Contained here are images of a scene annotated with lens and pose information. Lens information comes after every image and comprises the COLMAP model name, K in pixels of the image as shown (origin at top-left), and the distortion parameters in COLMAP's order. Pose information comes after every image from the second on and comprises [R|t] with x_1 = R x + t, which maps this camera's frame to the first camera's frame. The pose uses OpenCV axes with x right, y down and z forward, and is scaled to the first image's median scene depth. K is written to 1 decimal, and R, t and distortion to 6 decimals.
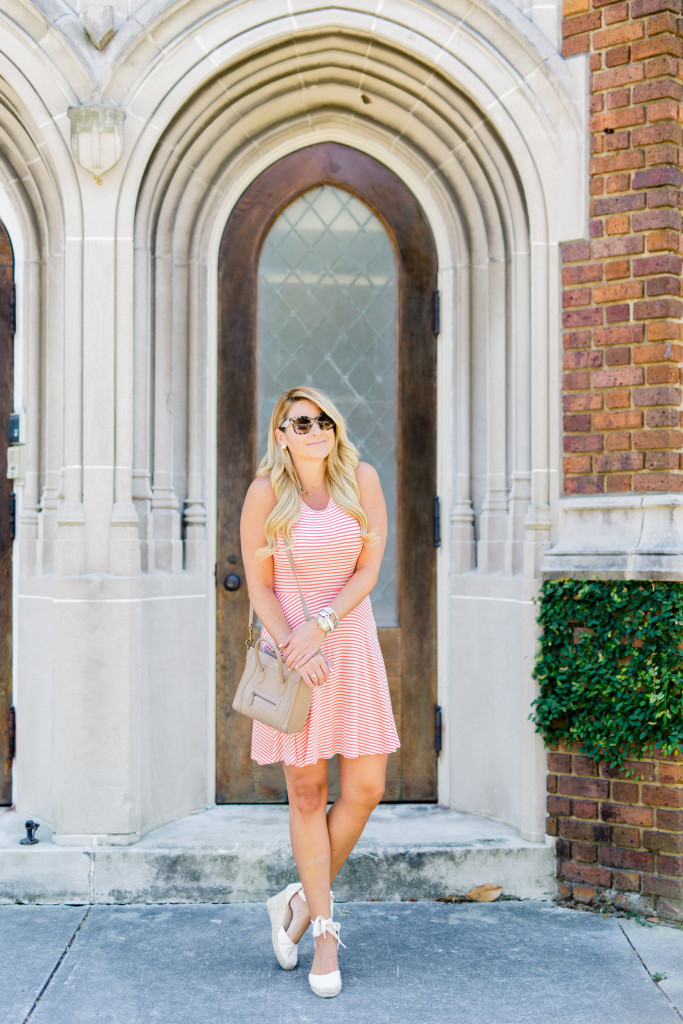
lens RADIAL K [[1499.6, 0, 340.9], [0, 1499.6, 510.5], [0, 0, 1]] dist [-0.030101, 0.000000]
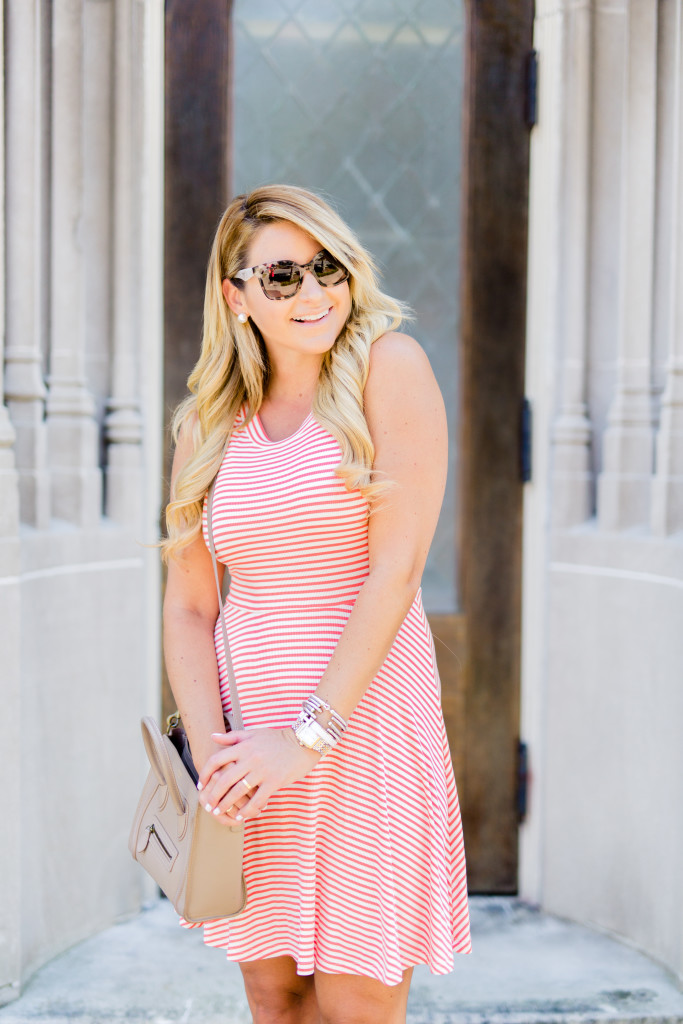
lens RADIAL K [[1499.6, 0, 343.2], [0, 1499.6, 509.4], [0, 0, 1]] dist [-0.030101, 0.000000]
pose [[0.999866, 0.008876, 0.013744, -0.018043], [-0.009853, 0.997304, 0.072720, -0.008194], [-0.013062, -0.072845, 0.997258, 0.402334]]
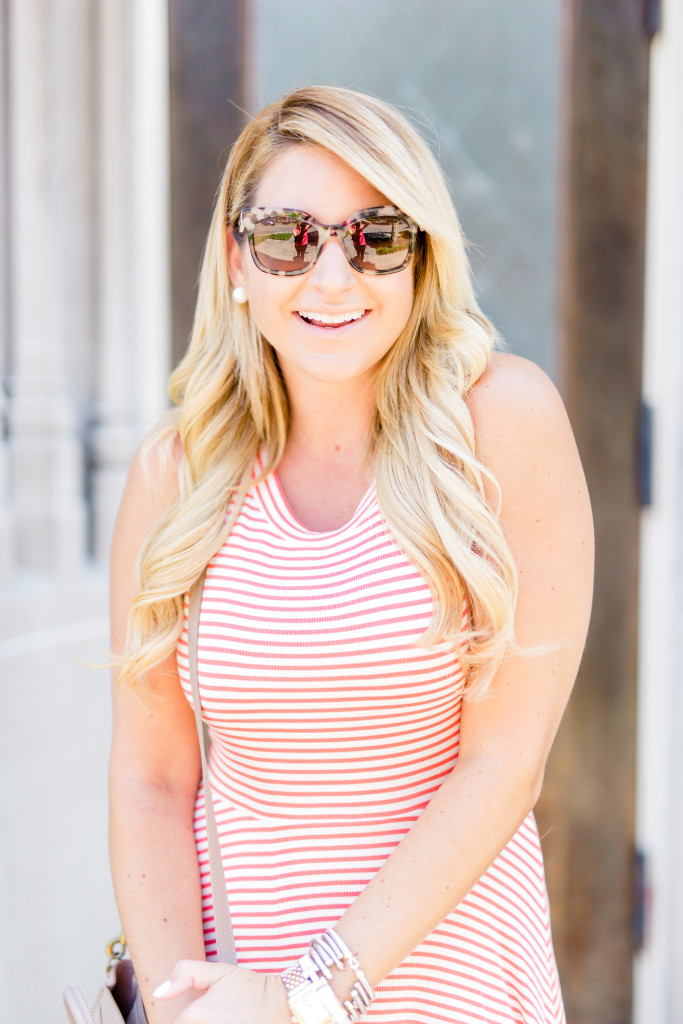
lens RADIAL K [[1499.6, 0, 347.1], [0, 1499.6, 512.2], [0, 0, 1]] dist [-0.030101, 0.000000]
pose [[0.999509, 0.003981, -0.031094, -0.013307], [-0.000757, 0.994677, 0.103042, -0.022675], [0.031339, -0.102968, 0.994191, 0.549439]]
